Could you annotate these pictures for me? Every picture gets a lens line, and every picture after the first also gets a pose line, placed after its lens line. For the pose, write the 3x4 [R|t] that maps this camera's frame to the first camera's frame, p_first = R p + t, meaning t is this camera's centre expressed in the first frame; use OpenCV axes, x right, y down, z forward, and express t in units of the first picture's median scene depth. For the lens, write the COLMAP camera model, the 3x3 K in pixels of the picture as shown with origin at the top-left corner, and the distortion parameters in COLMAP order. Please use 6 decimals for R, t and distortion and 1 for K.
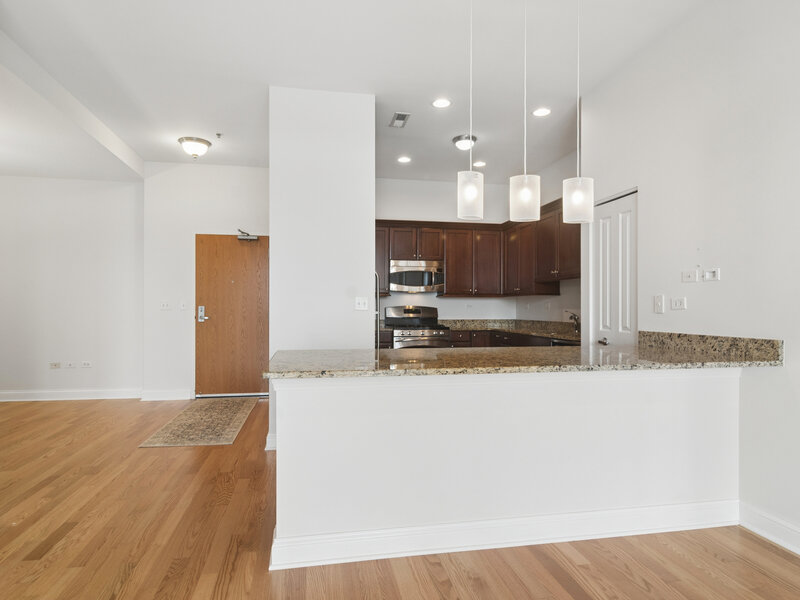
lens RADIAL K [[493.3, 0, 400.0], [0, 493.3, 300.0], [0, 0, 1]] dist [-0.009241, -0.000814]
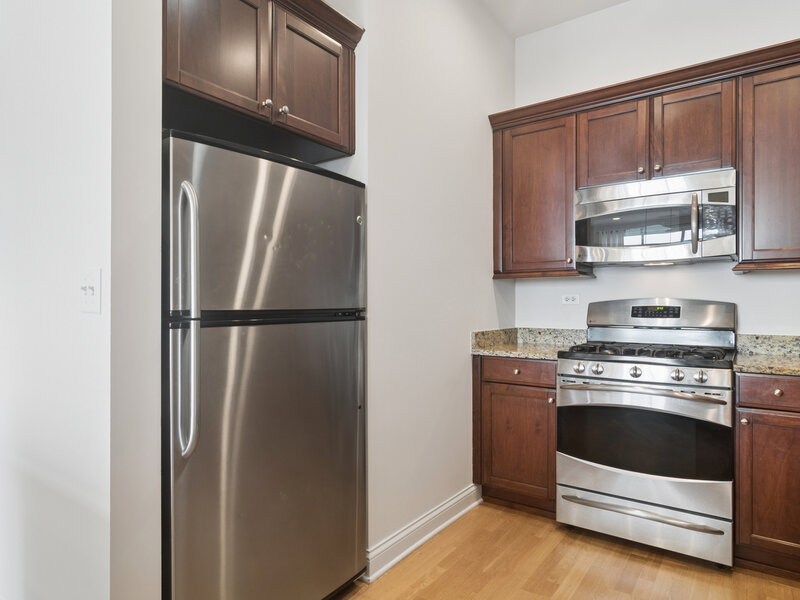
lens RADIAL K [[489.5, 0, 398.9], [0, 489.5, 308.6], [0, 0, 1]] dist [-0.003035, -0.000621]
pose [[0.675793, 0.003858, -0.737081, 0.186156], [0.014412, 0.999726, 0.018447, 0.010123], [0.736950, -0.023090, 0.675553, 0.595733]]
